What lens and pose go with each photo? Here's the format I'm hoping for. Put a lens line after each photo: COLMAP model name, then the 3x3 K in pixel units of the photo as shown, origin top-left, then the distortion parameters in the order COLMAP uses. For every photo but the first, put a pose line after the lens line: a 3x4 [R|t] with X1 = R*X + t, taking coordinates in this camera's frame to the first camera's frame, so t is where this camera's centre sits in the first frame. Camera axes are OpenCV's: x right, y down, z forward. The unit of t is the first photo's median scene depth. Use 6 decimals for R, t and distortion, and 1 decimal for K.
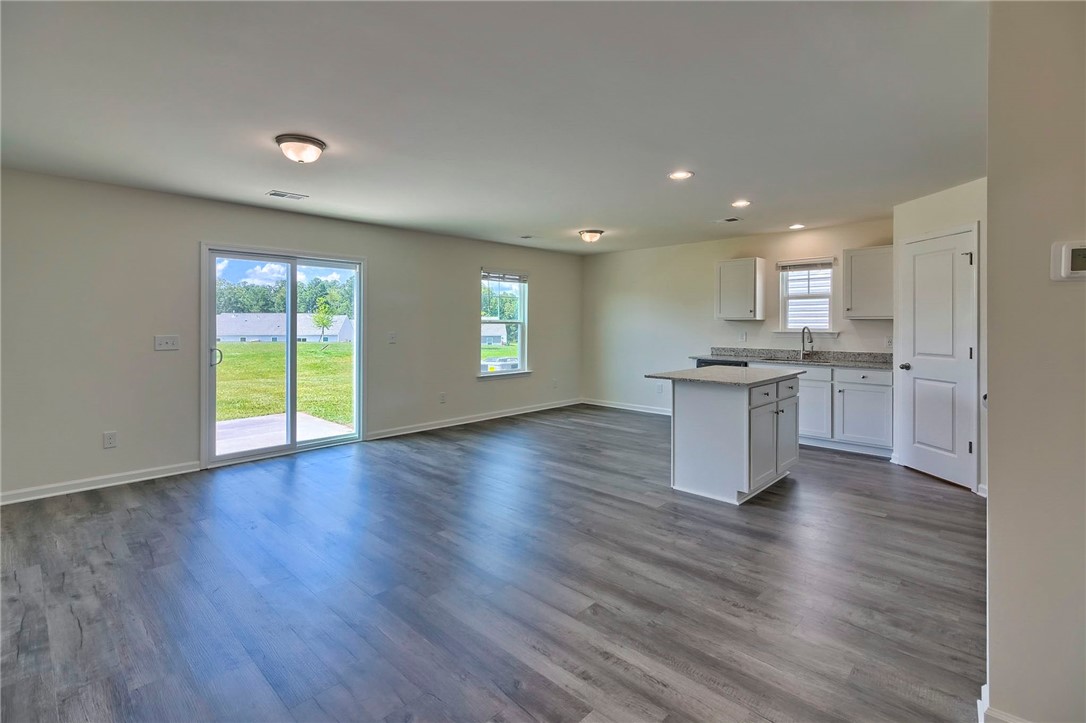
lens RADIAL K [[513.7, 0, 539.3], [0, 513.7, 326.7], [0, 0, 1]] dist [0.002934, -0.000506]
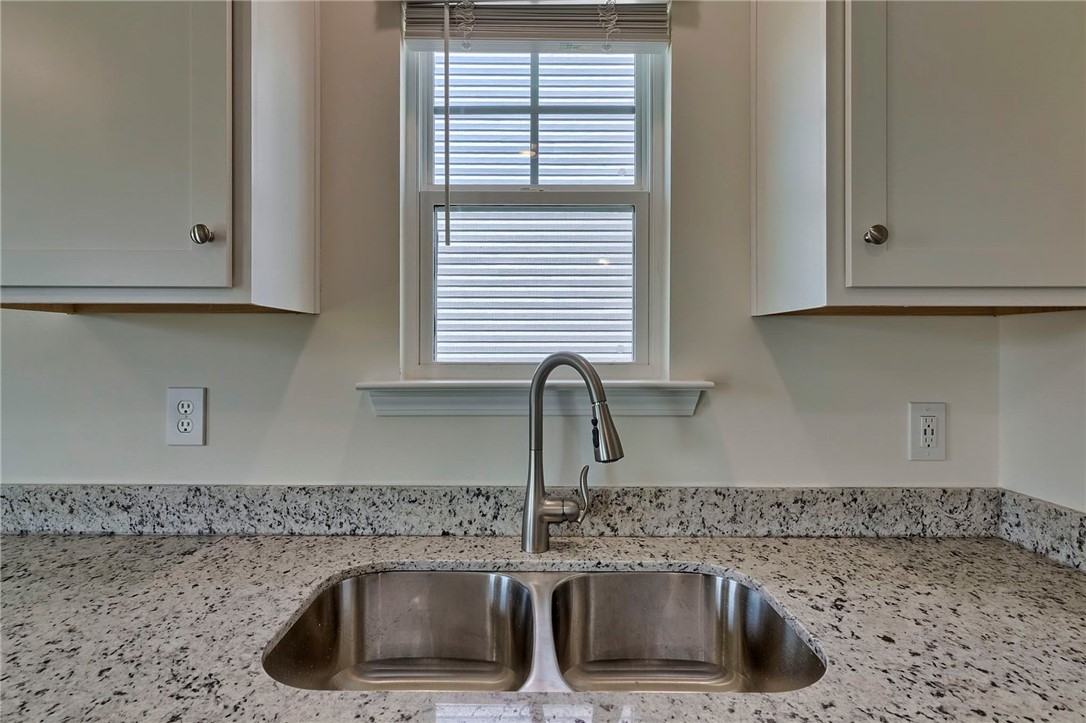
lens RADIAL K [[556.9, 0, 525.8], [0, 556.9, 347.2], [0, 0, 1]] dist [-0.002810, -0.000422]
pose [[0.727281, 0.000556, 0.686339, 0.427982], [0.003542, 0.999983, -0.004563, -0.001586], [-0.686331, 0.005749, 0.727267, 0.965180]]
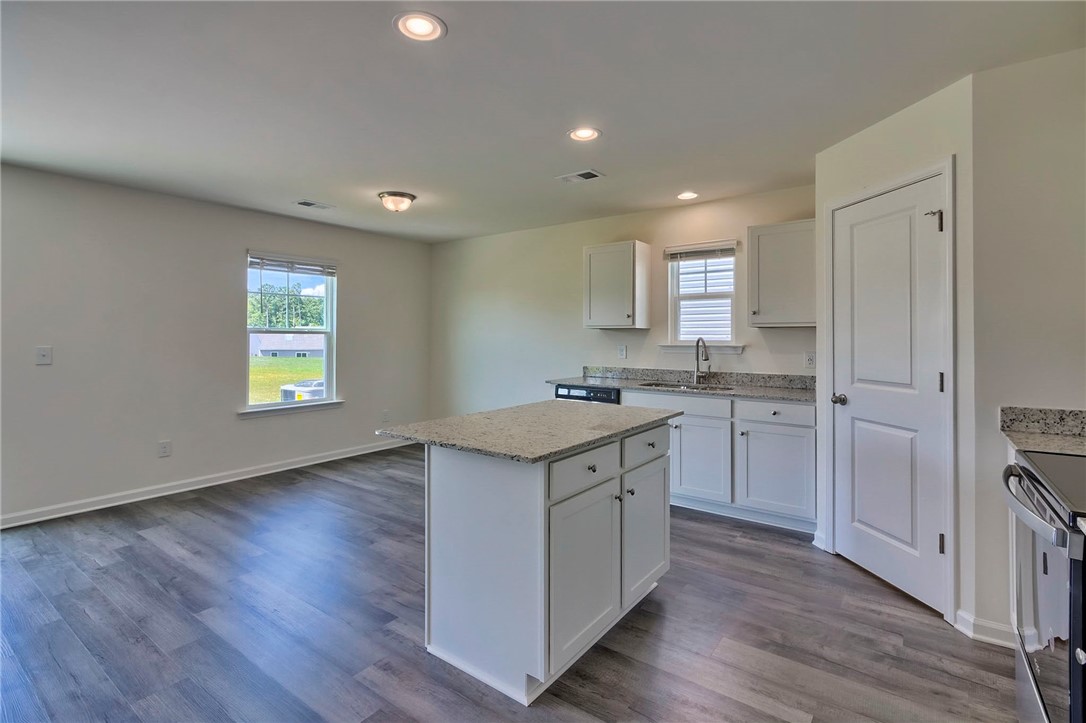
lens RADIAL K [[513.7, 0, 546.9], [0, 513.7, 336.4], [0, 0, 1]] dist [0.002934, -0.000506]
pose [[0.991284, 0.000975, 0.131740, 0.236834], [-0.000092, 0.999978, -0.006706, 0.003010], [-0.131744, 0.006636, 0.991262, 0.358729]]
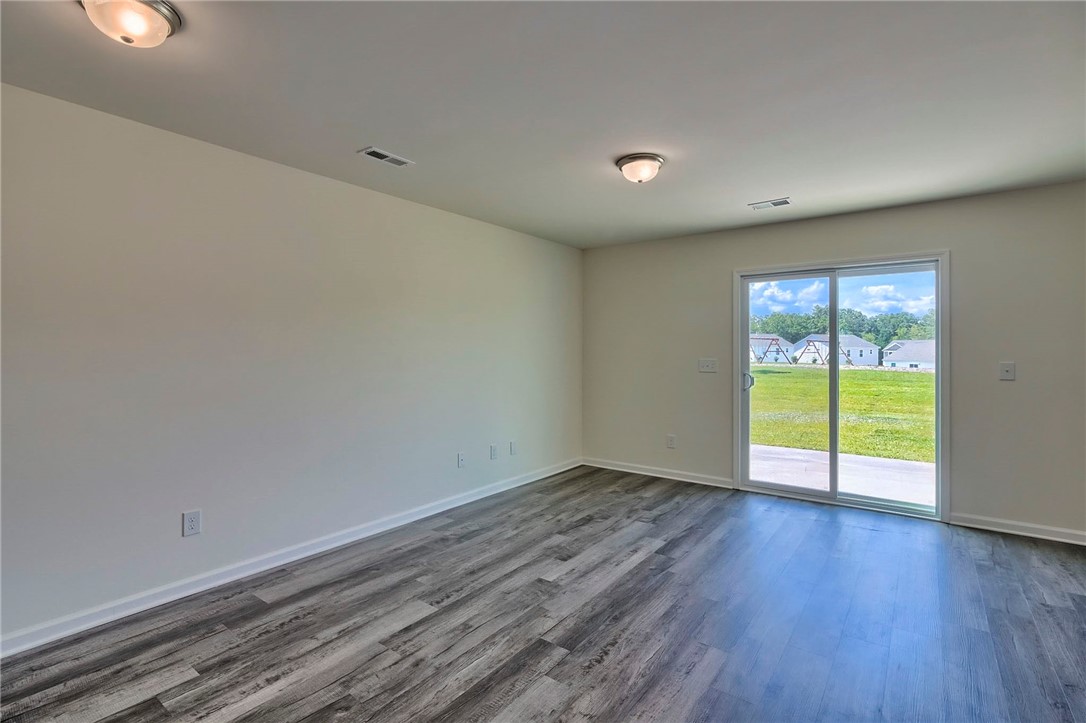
lens RADIAL K [[513.7, 0, 544.3], [0, 513.7, 345.7], [0, 0, 1]] dist [0.002934, -0.000506]
pose [[0.113396, -0.008280, -0.993515, 0.274996], [-0.006510, 0.999938, -0.009077, 0.000378], [0.993529, 0.007497, 0.113335, 0.404235]]
